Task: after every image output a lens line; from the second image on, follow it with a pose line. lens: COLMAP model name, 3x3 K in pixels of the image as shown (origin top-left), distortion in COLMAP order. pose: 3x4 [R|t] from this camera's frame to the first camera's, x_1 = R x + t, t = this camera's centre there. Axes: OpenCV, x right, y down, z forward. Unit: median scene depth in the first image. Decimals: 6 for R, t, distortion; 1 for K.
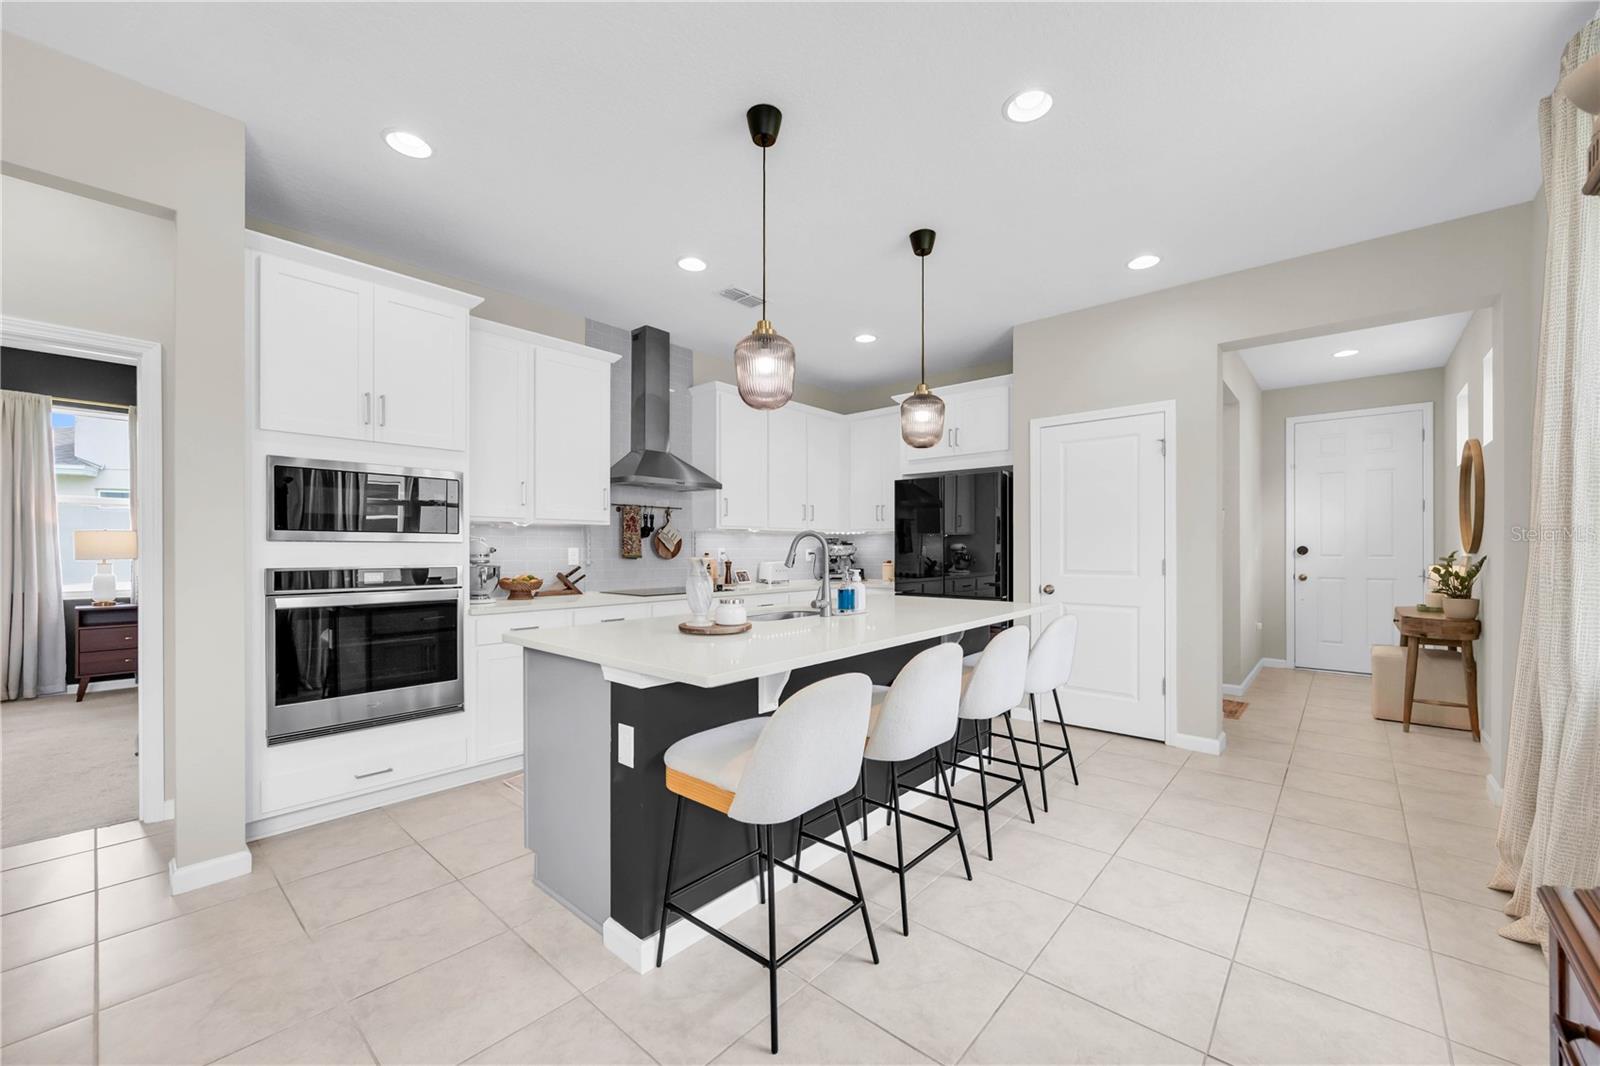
lens RADIAL K [[615.3, 0, 809.4], [0, 615.3, 549.4], [0, 0, 1]] dist [-0.001216, -0.000127]
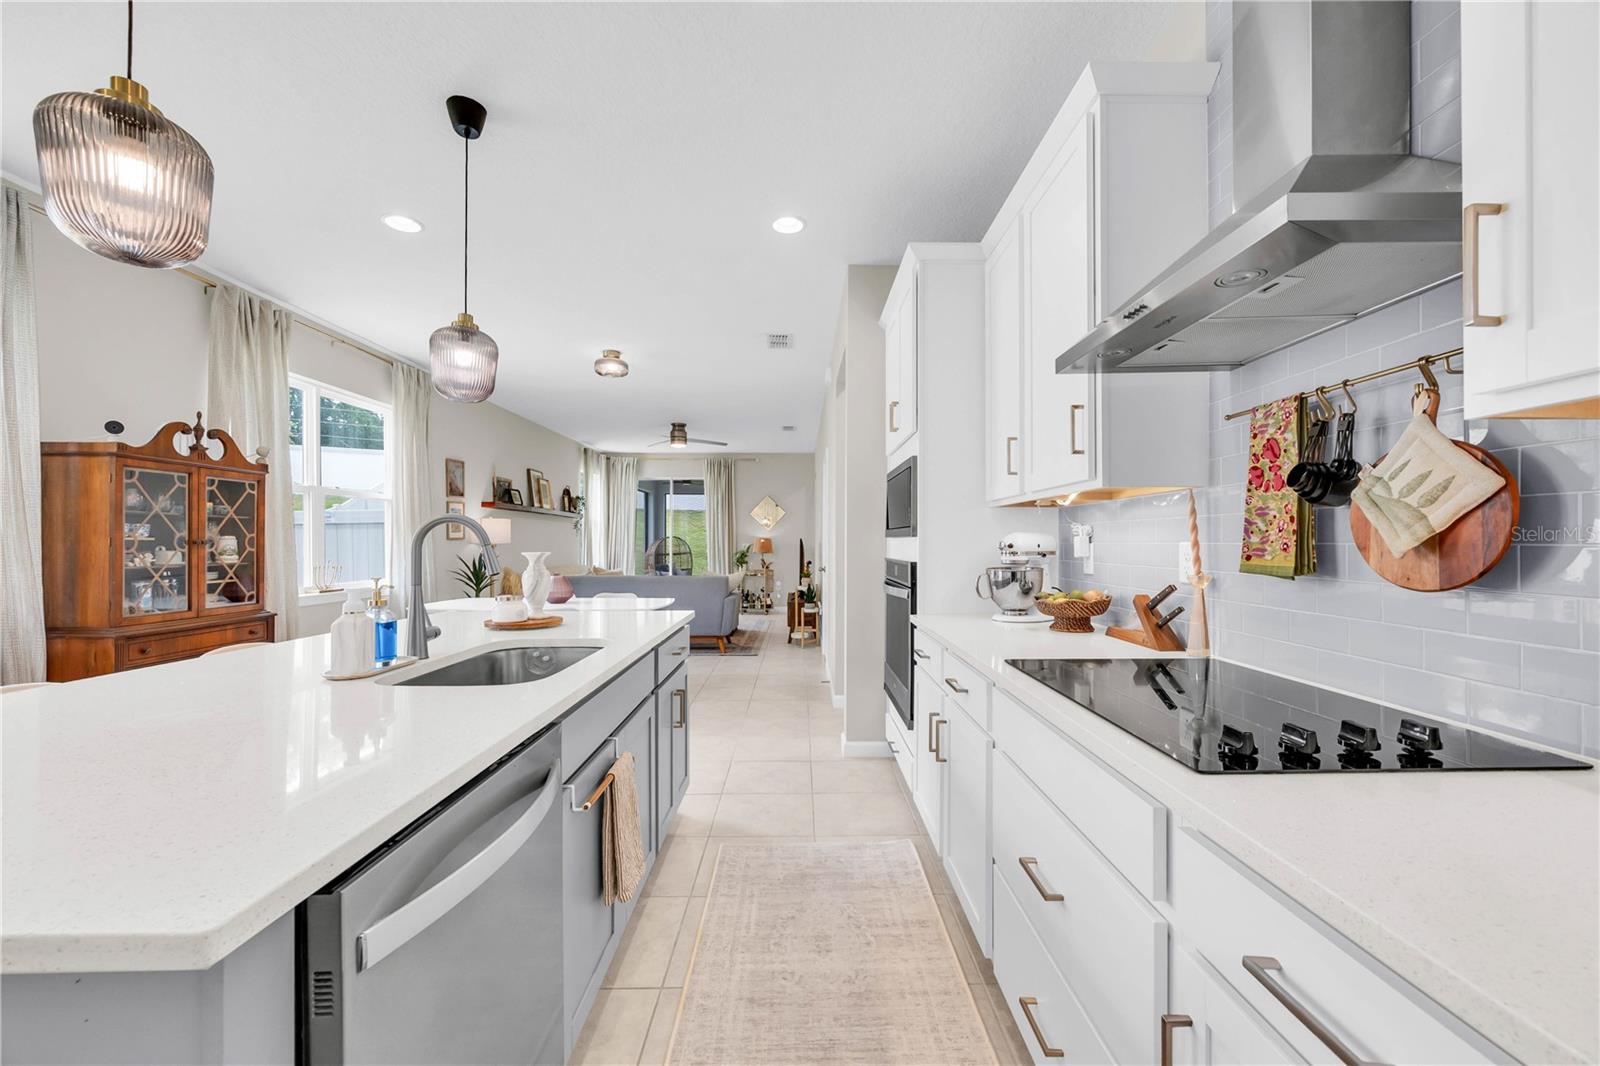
lens RADIAL K [[622.6, 0, 800.7], [0, 622.6, 539.2], [0, 0, 1]] dist [-0.002840, -0.000209]
pose [[-0.750894, -0.002668, -0.660417, 0.102778], [-0.000252, 0.999993, -0.003753, -0.002080], [0.660422, -0.002652, -0.750890, 1.159311]]
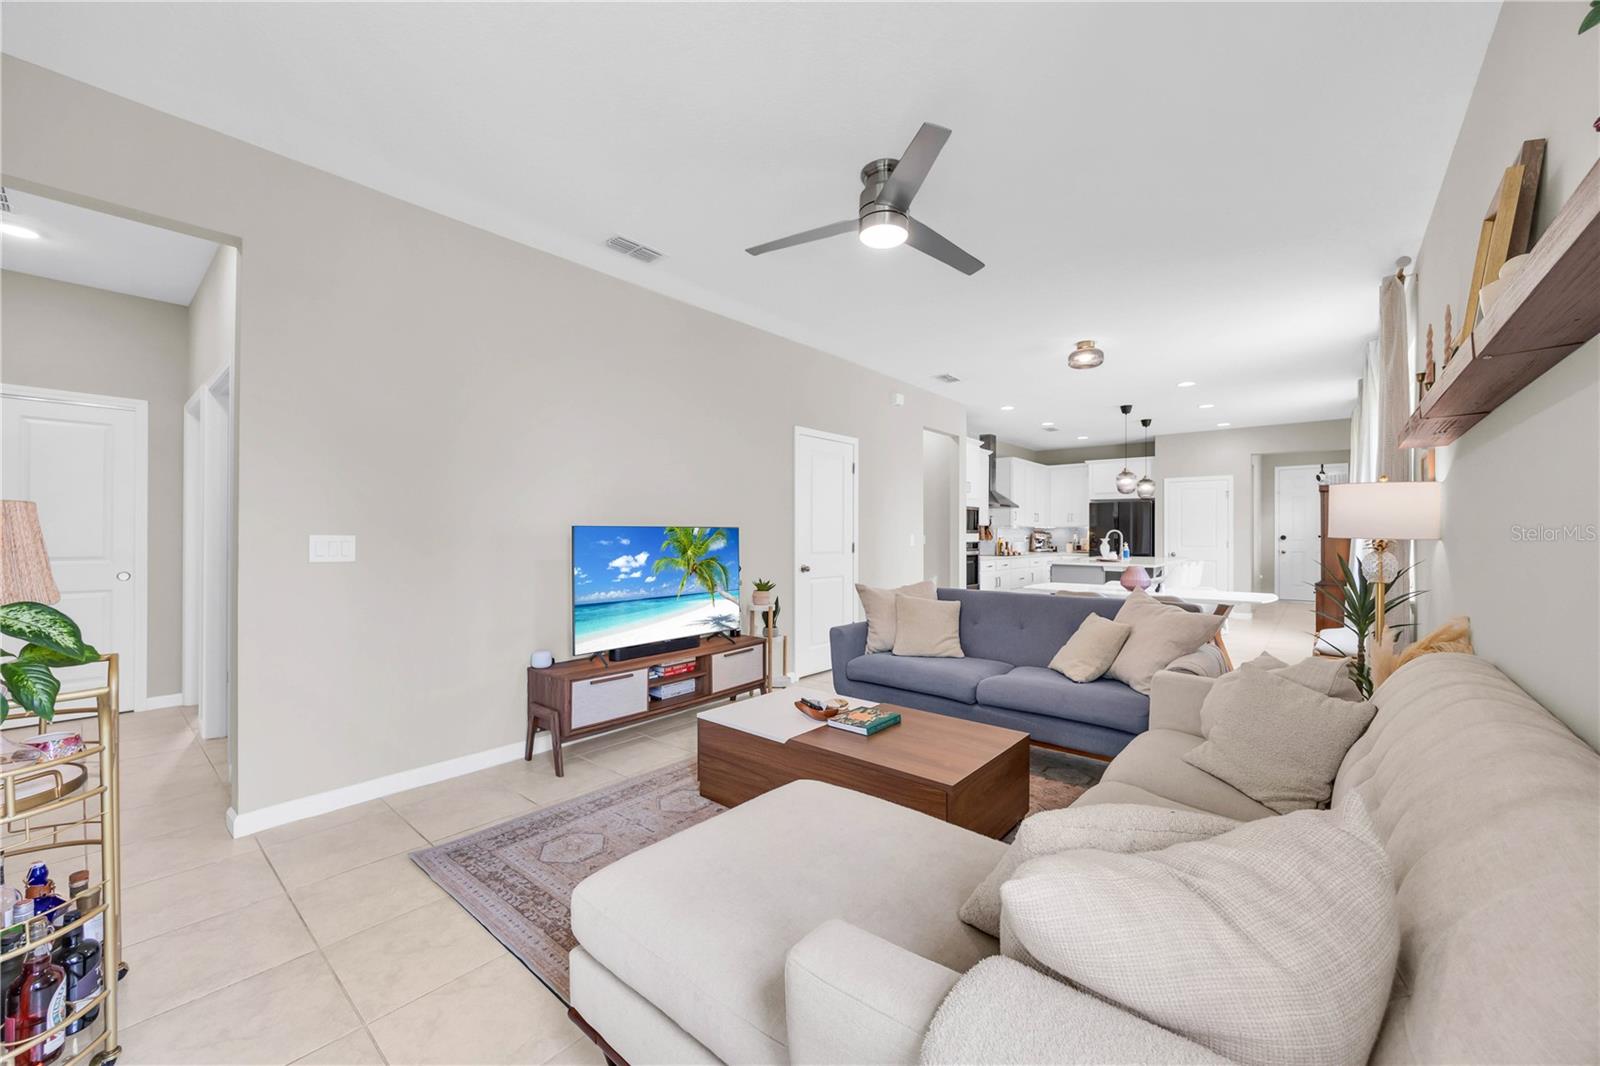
lens RADIAL K [[622.6, 0, 800.7], [0, 622.6, 539.2], [0, 0, 1]] dist [-0.002840, -0.000209]
pose [[0.999867, 0.002363, 0.016125, -1.028827], [-0.002463, 0.999978, 0.006170, -0.001465], [-0.016110, -0.006209, 0.999851, -1.279285]]
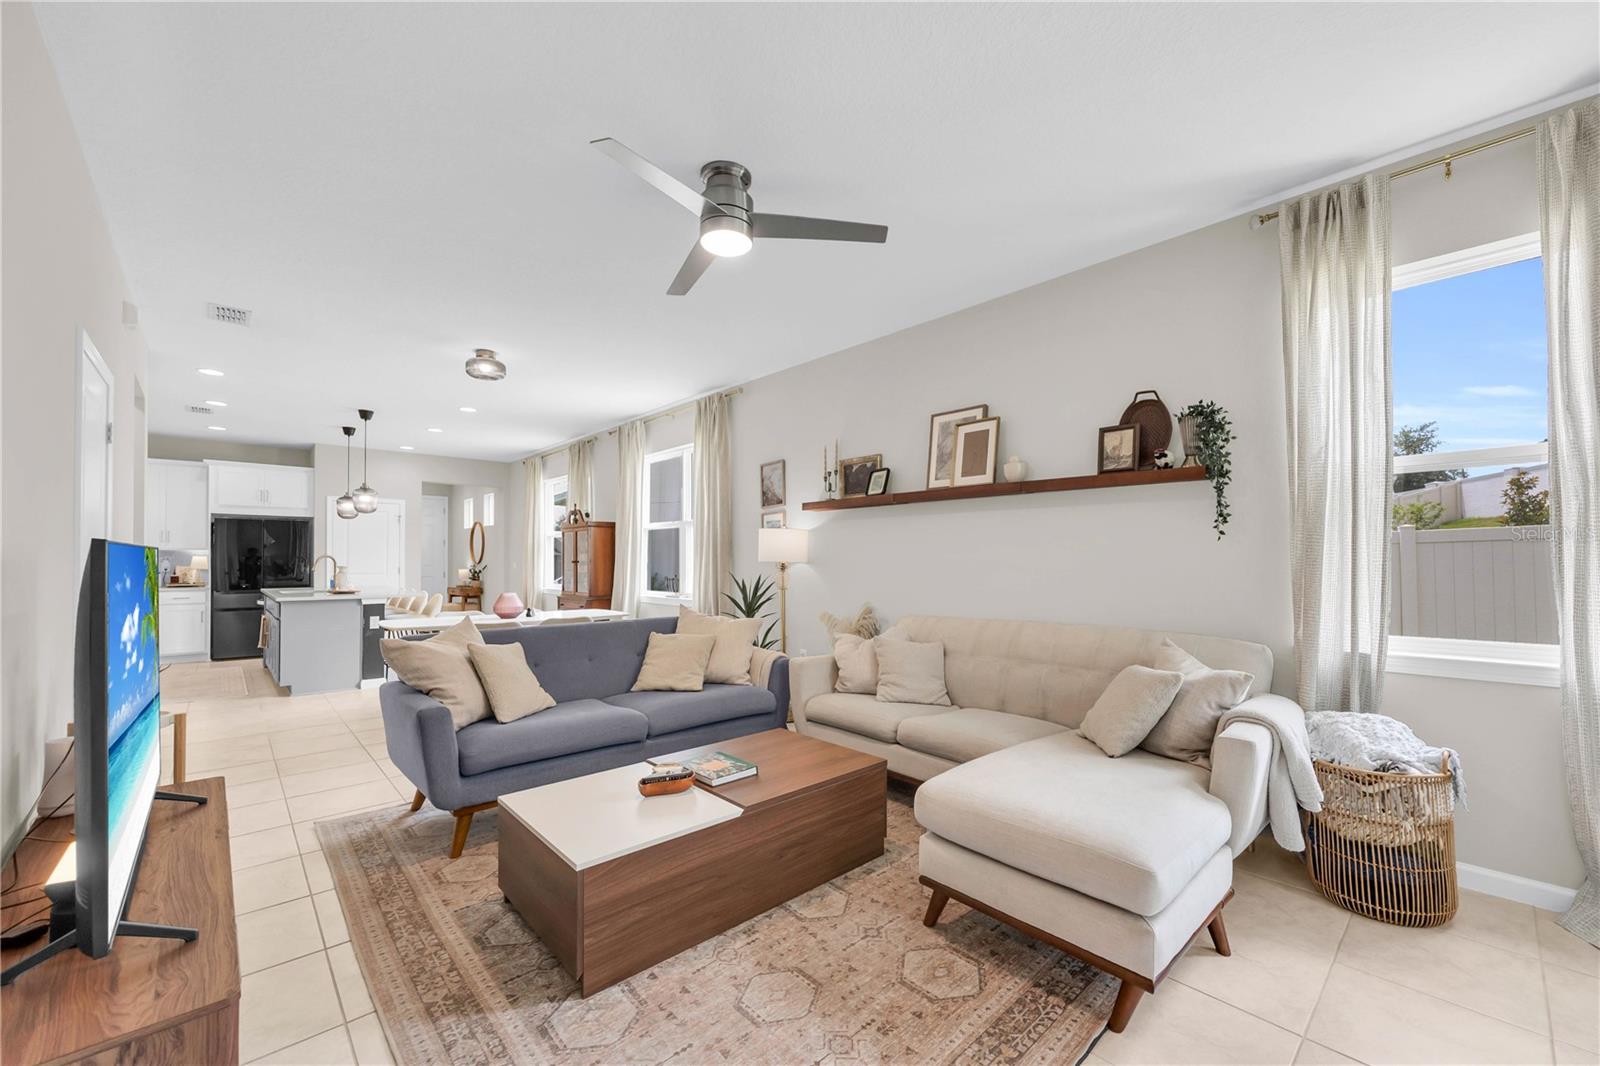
lens RADIAL K [[642.4, 0, 824.1], [0, 642.4, 553.5], [0, 0, 1]] dist [0.014000, -0.000125]
pose [[0.104048, 0.009010, 0.994531, -1.554523], [0.004731, 0.999943, -0.009554, -0.003059], [-0.994561, 0.005700, 0.104000, -0.782355]]
